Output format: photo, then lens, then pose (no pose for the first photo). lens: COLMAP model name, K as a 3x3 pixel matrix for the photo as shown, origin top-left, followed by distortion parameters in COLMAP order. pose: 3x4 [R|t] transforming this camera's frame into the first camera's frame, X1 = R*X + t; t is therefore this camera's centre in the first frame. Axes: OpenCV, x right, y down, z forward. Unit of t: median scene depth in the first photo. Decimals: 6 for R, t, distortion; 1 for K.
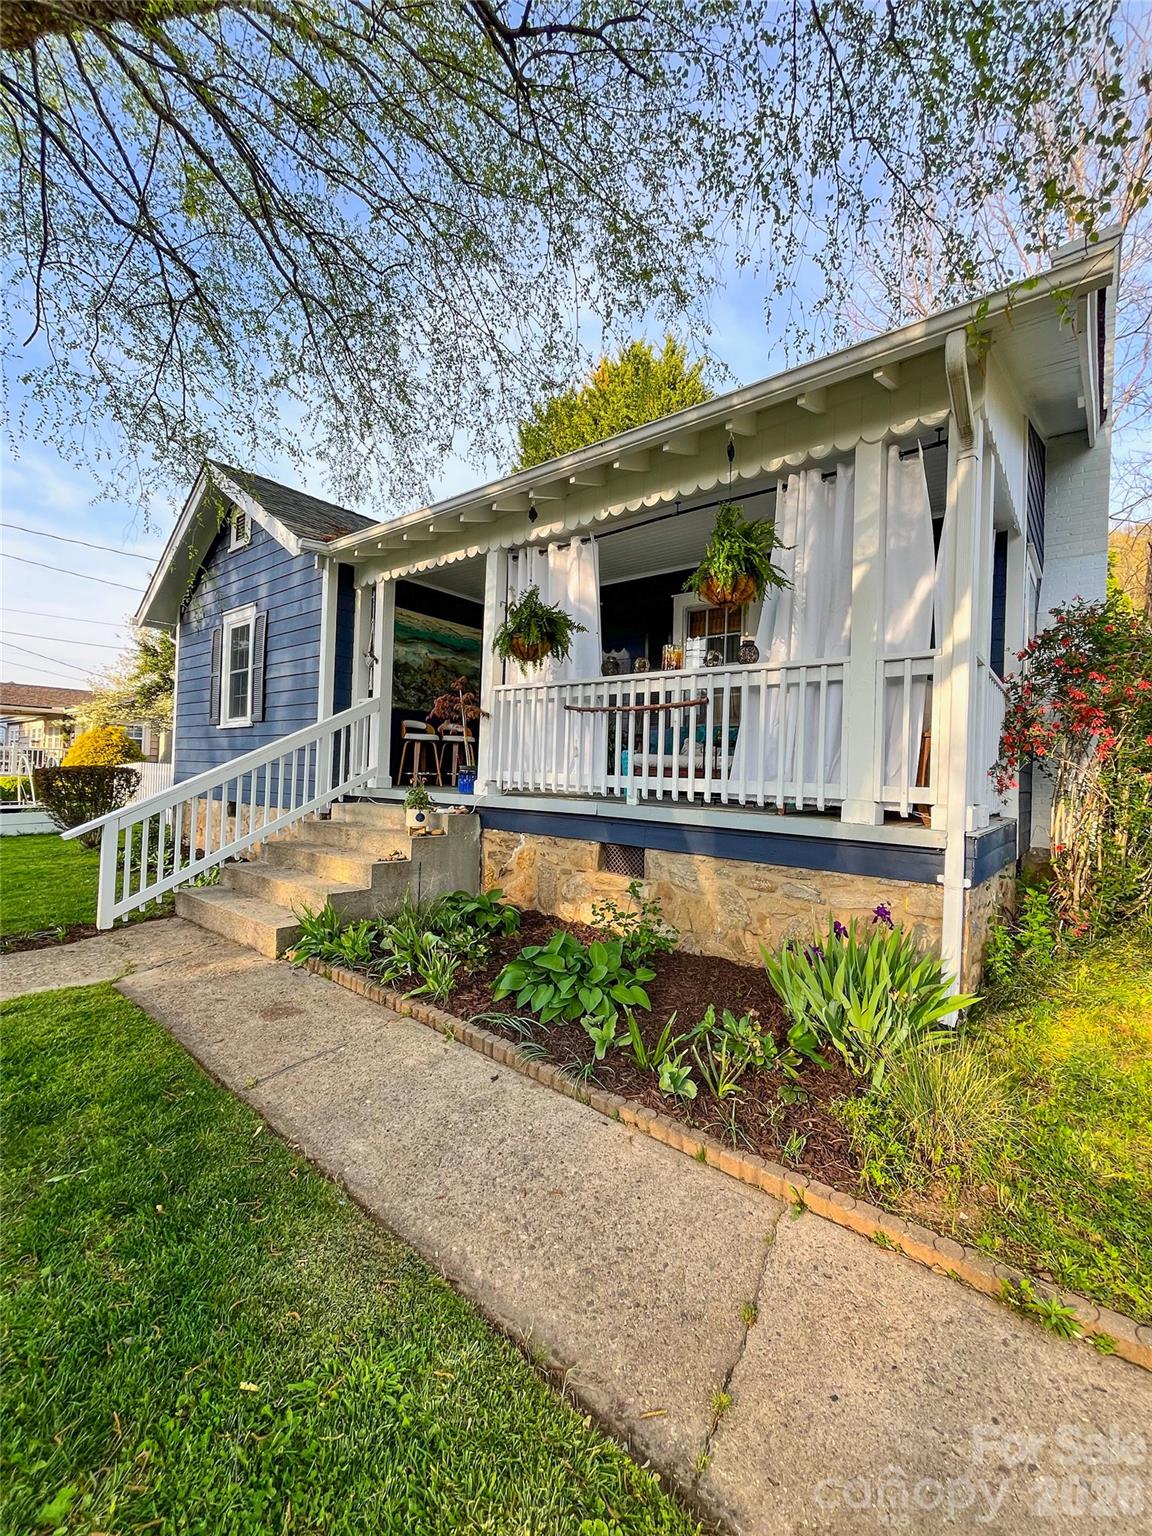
lens RADIAL K [[626.8, 0, 581.7], [0, 626.8, 765.0], [0, 0, 1]] dist [0.003338, -0.000158]
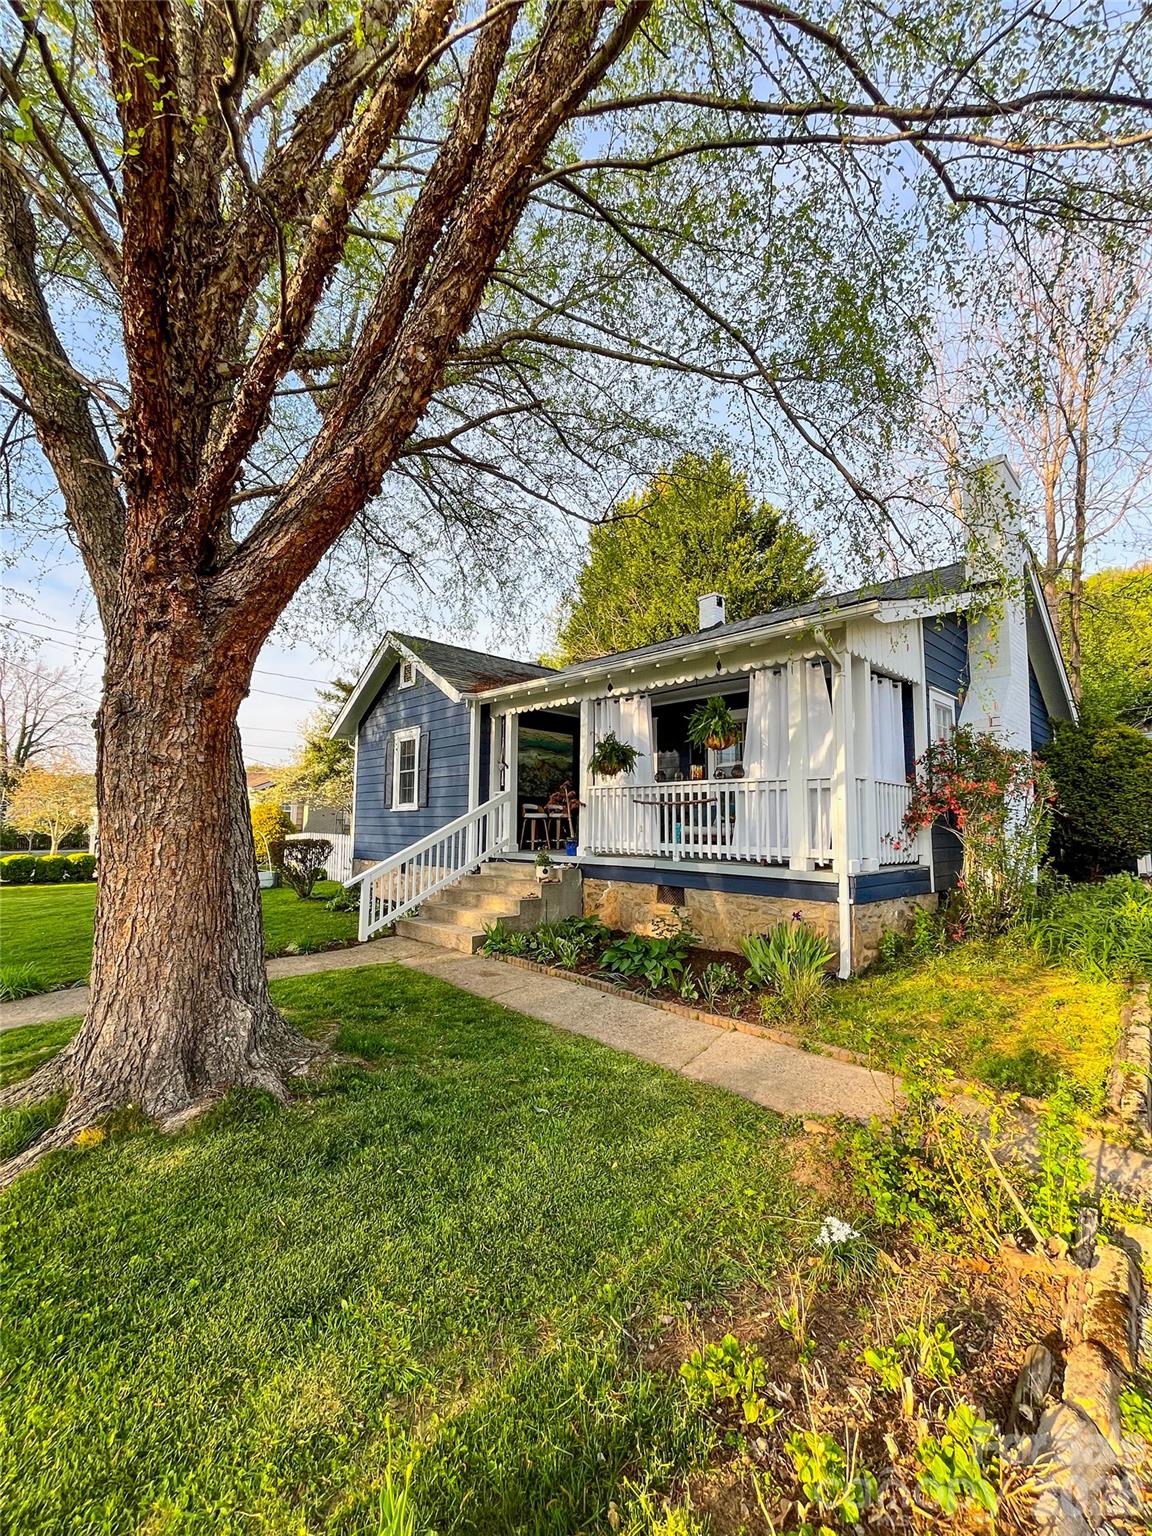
lens RADIAL K [[626.8, 0, 575.5], [0, 626.8, 771.2], [0, 0, 1]] dist [0.003338, -0.000158]
pose [[0.991085, -0.037055, -0.127973, 0.036995], [0.027382, 0.996691, -0.076536, -0.051770], [0.130385, 0.072350, 0.988820, -0.656133]]
